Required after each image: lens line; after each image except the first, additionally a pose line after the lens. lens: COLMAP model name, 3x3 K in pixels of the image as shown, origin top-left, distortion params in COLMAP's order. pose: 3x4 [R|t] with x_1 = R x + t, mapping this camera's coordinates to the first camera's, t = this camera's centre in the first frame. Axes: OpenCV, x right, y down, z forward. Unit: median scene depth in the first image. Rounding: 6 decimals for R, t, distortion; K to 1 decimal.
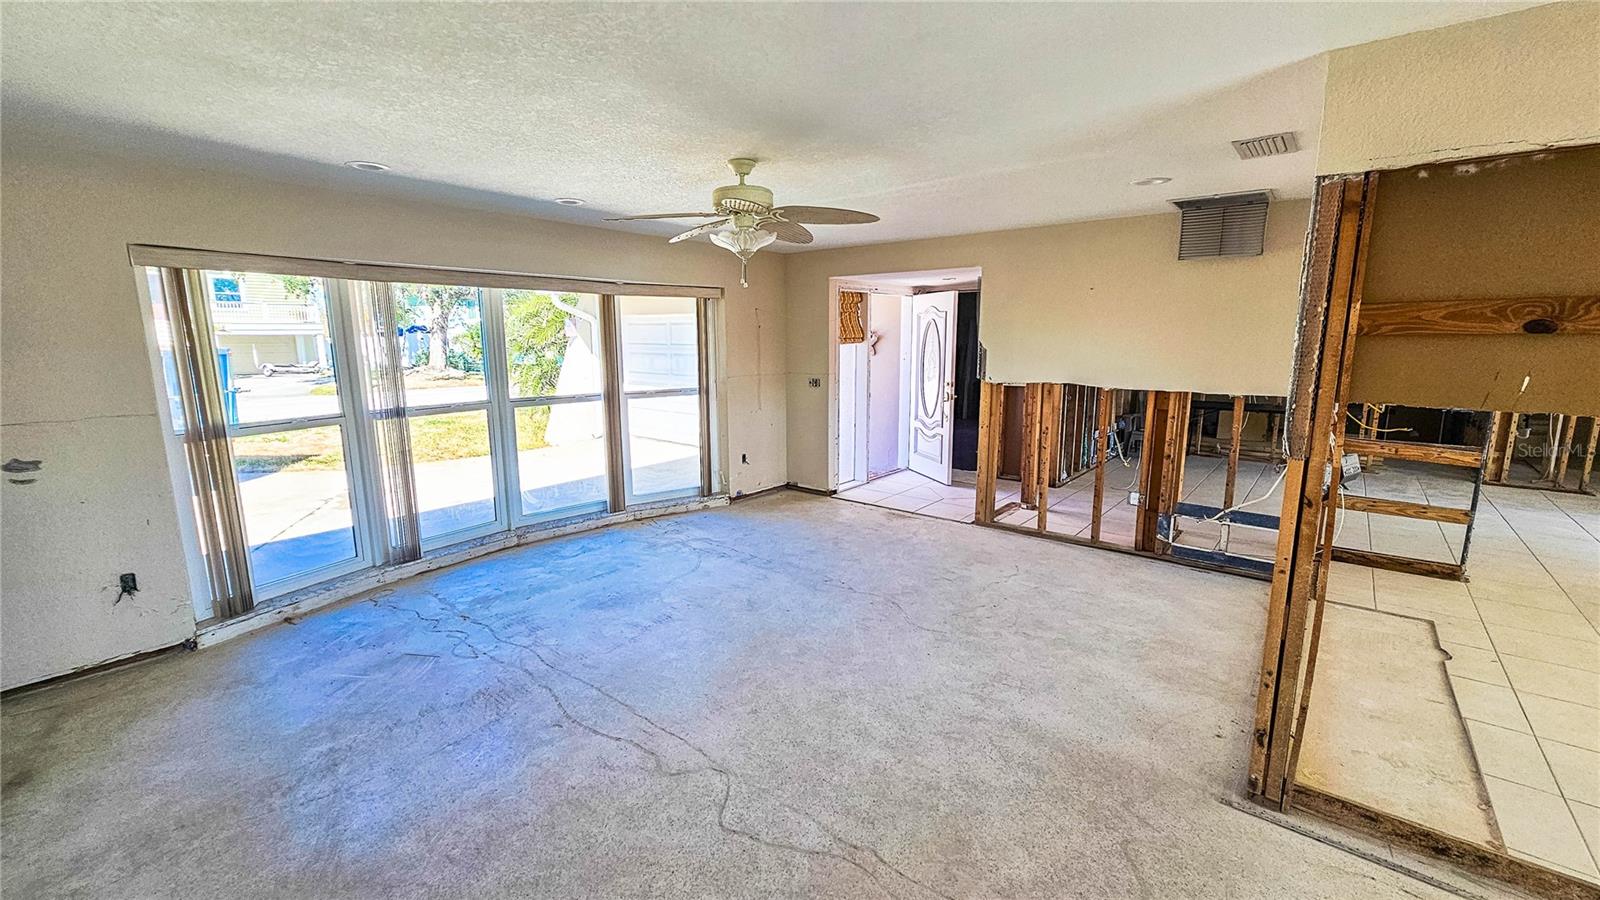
lens RADIAL K [[652.4, 0, 800.0], [0, 652.4, 450.0], [0, 0, 1]] dist [0.000341, 0.000169]
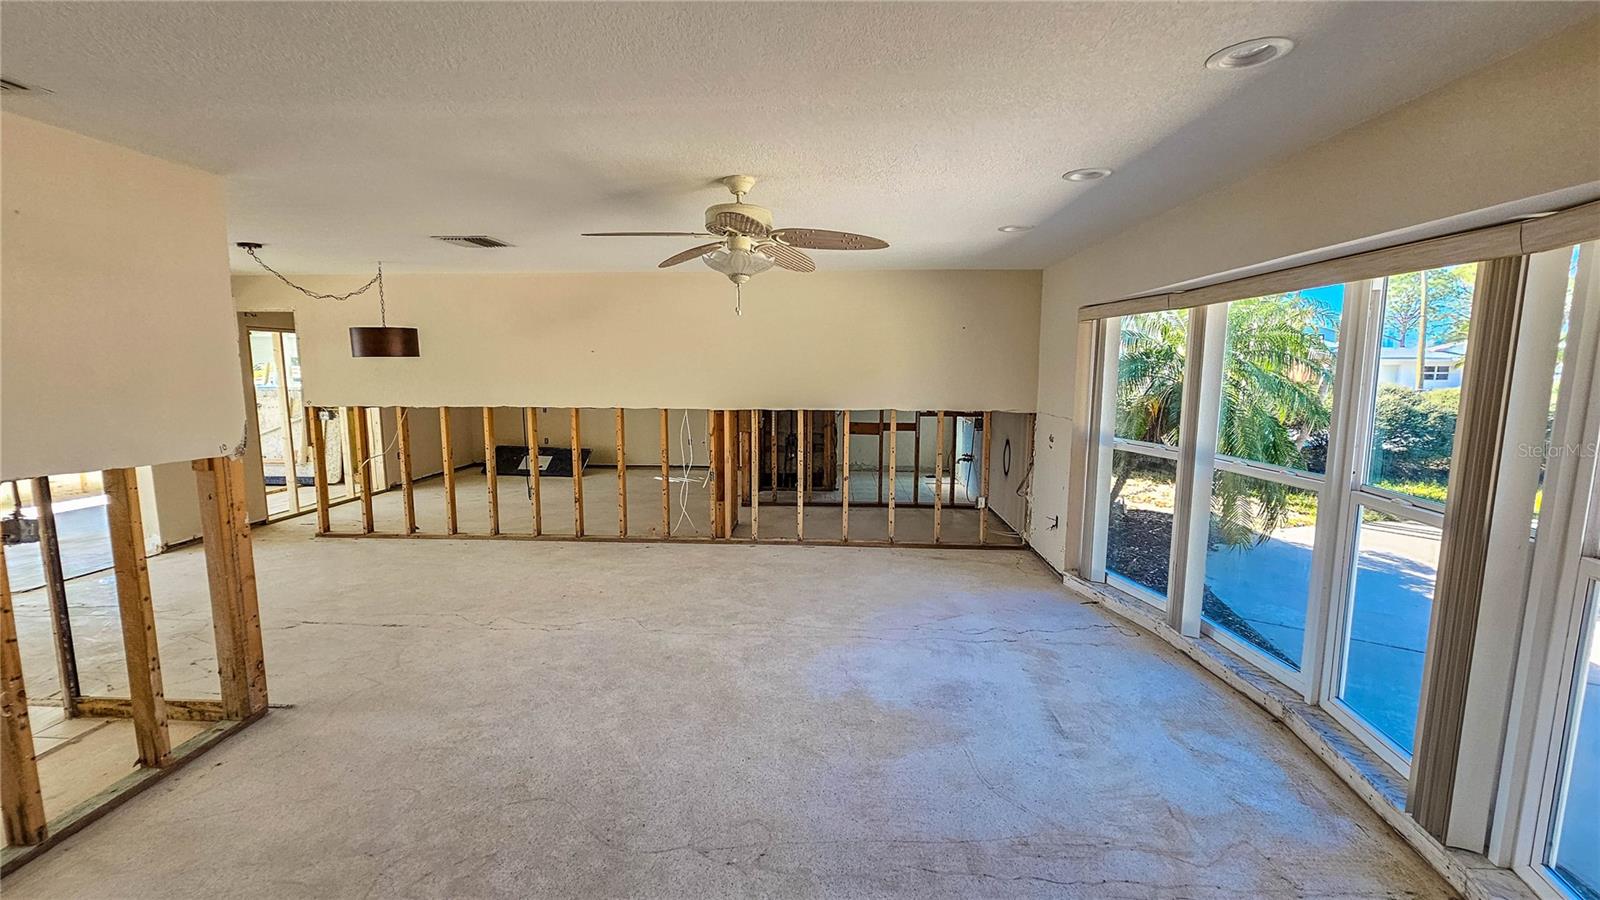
lens RADIAL K [[652.4, 0, 800.0], [0, 652.4, 450.0], [0, 0, 1]] dist [0.000341, 0.000169]
pose [[-0.806765, 0.077108, -0.585820, 0.294633], [-0.102965, 0.957933, 0.267884, -0.241960], [0.581833, 0.276438, -0.764887, 1.347124]]
